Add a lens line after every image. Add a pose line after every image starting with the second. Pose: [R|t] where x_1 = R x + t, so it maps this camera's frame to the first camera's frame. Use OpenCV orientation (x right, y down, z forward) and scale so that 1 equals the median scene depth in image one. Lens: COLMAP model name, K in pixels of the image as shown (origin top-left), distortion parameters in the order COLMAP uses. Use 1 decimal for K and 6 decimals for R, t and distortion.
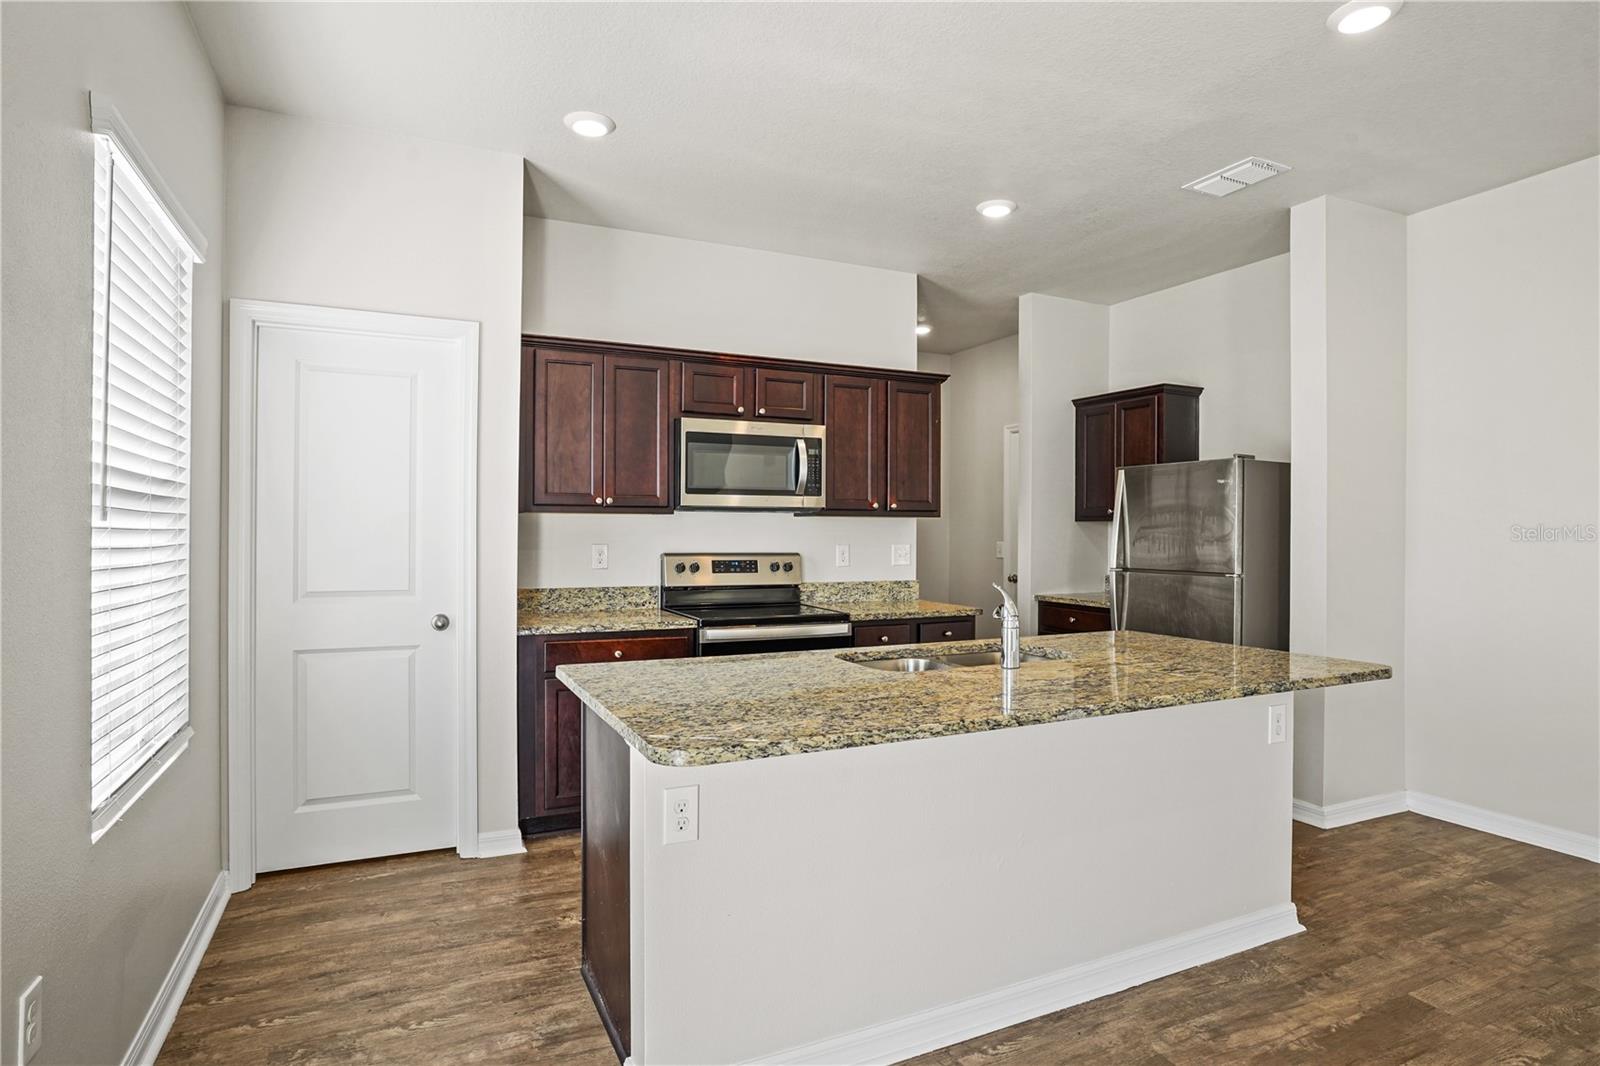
lens RADIAL K [[856.9, 0, 798.8], [0, 856.9, 514.7], [0, 0, 1]] dist [-0.060280, 0.039103]
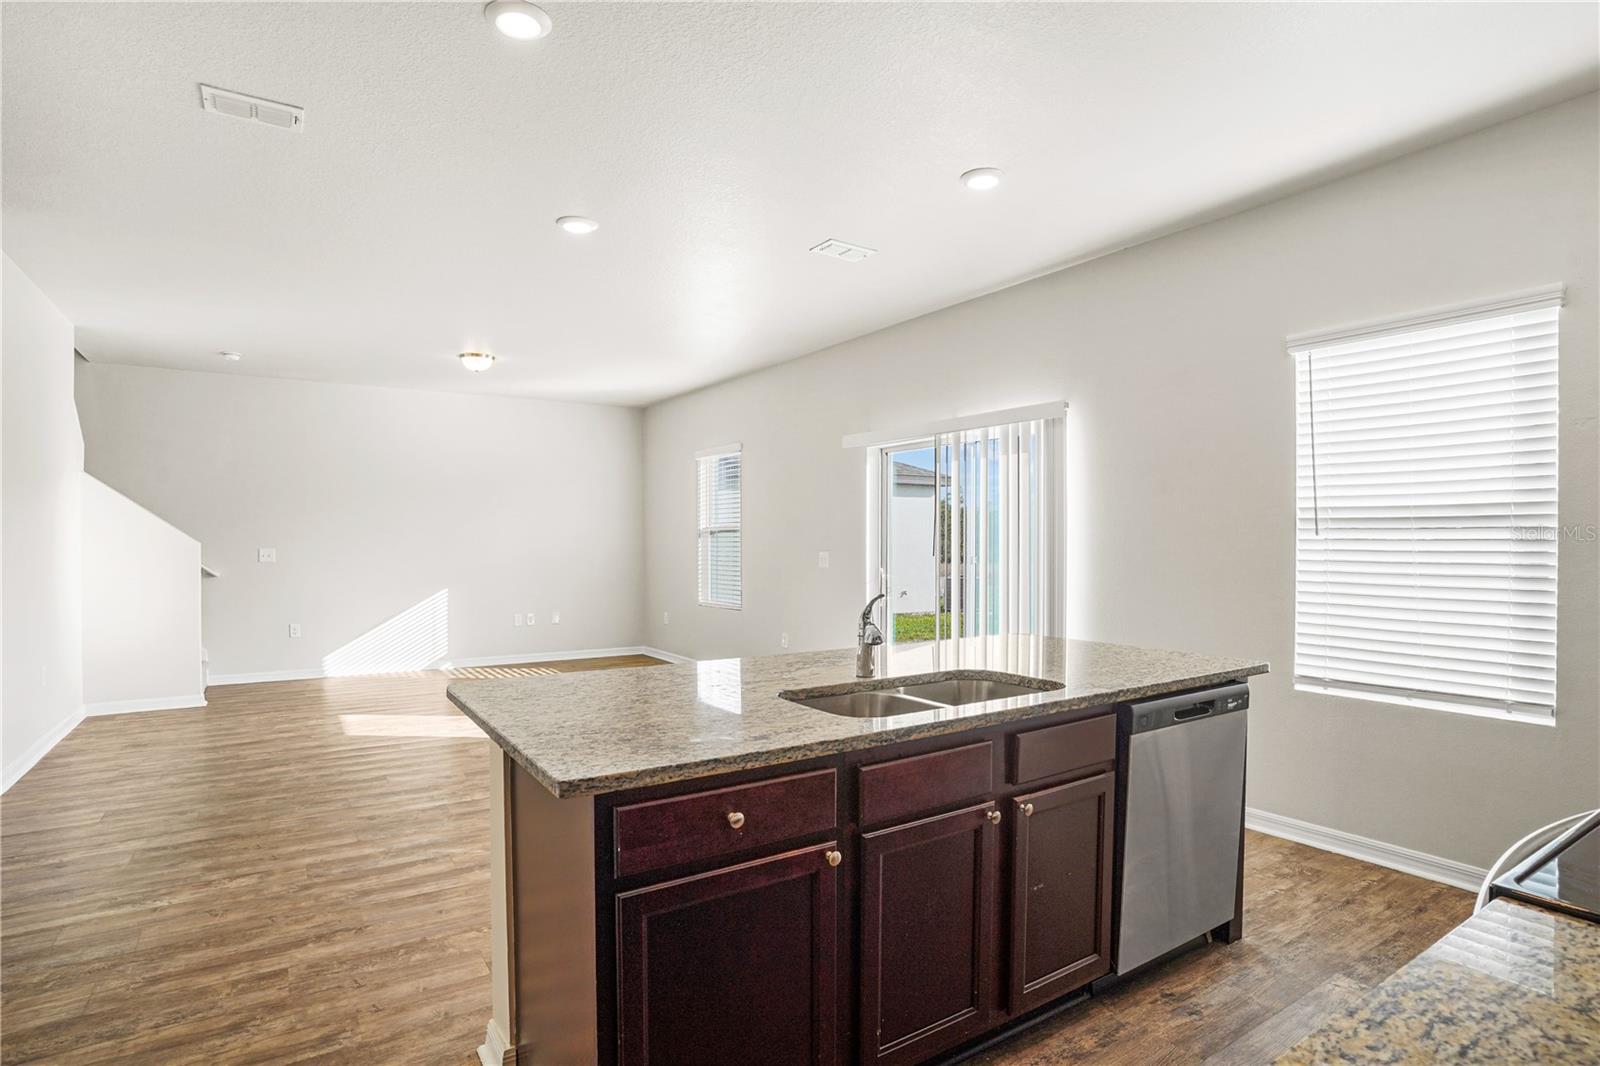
lens RADIAL K [[827.3, 0, 801.7], [0, 827.3, 541.8], [0, 0, 1]] dist [-0.070959, 0.031275]
pose [[-0.990857, -0.005641, -0.134800, 0.267832], [-0.003232, 0.999831, -0.018084, 0.024967], [0.134880, -0.017483, -0.990708, 1.155200]]
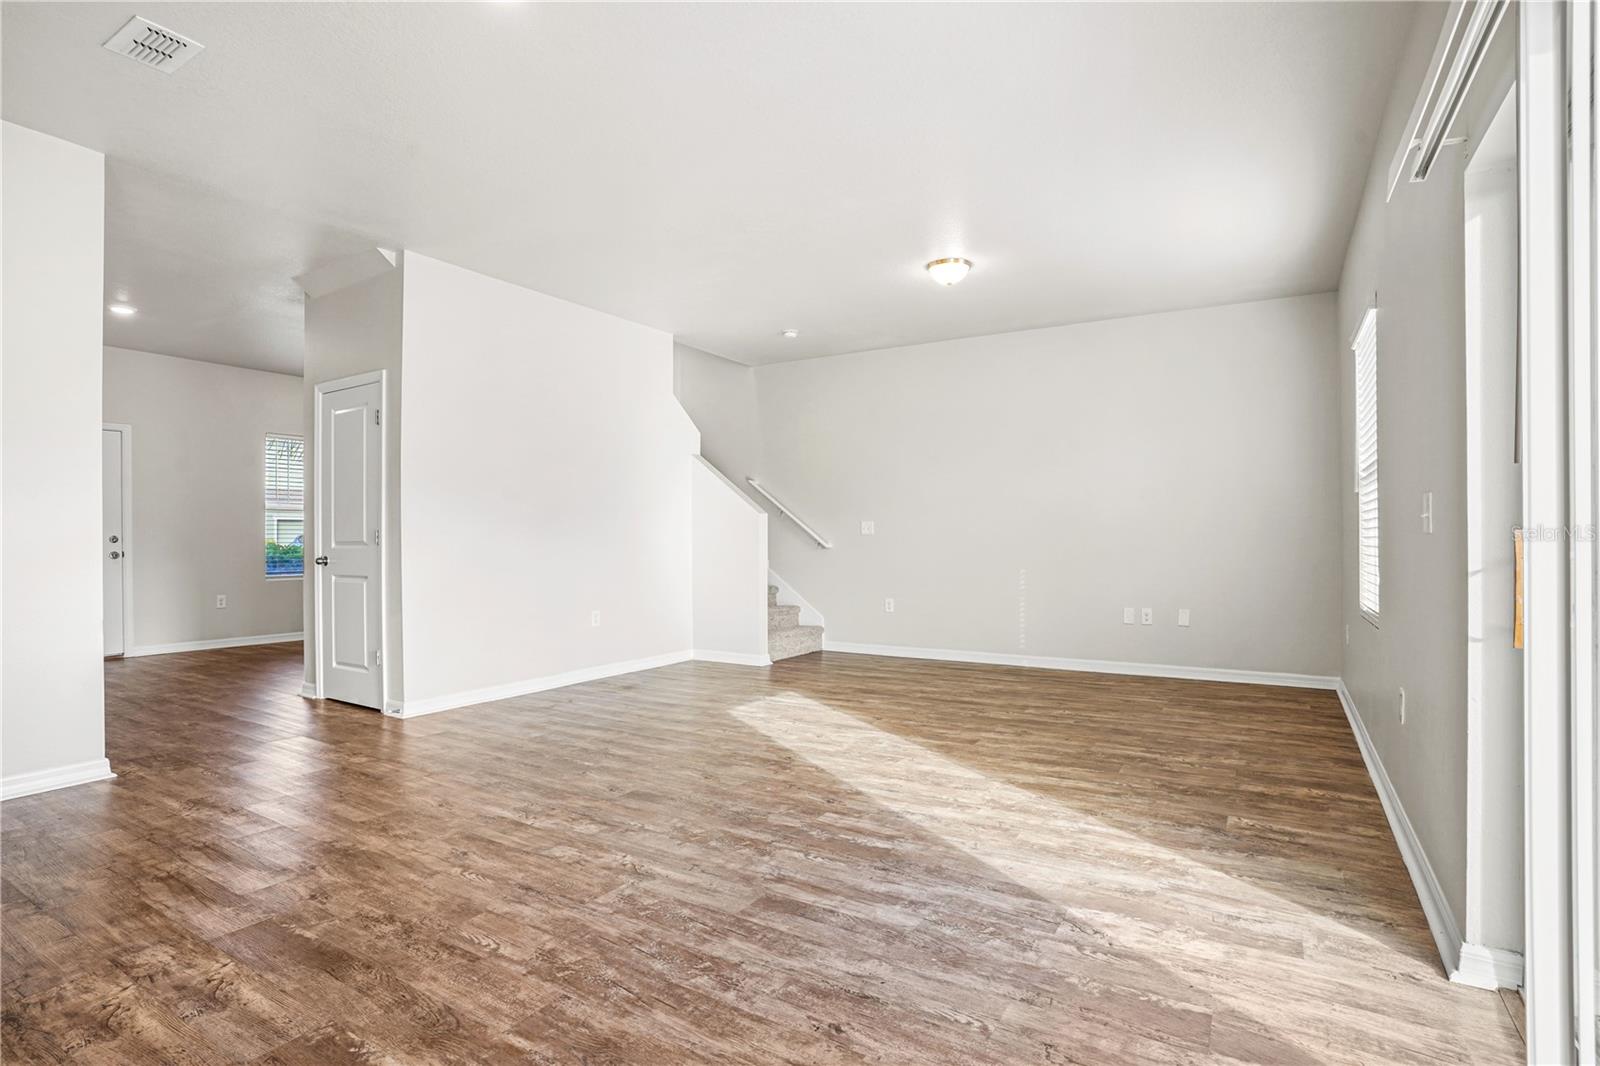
lens RADIAL K [[789.9, 0, 808.0], [0, 789.9, 545.1], [0, 0, 1]] dist [-0.080232, 0.031937]
pose [[-0.551863, -0.010816, 0.833865, -0.185493], [-0.015341, 0.999878, 0.002817, 0.060957], [-0.833794, -0.011238, -0.551962, 0.321108]]
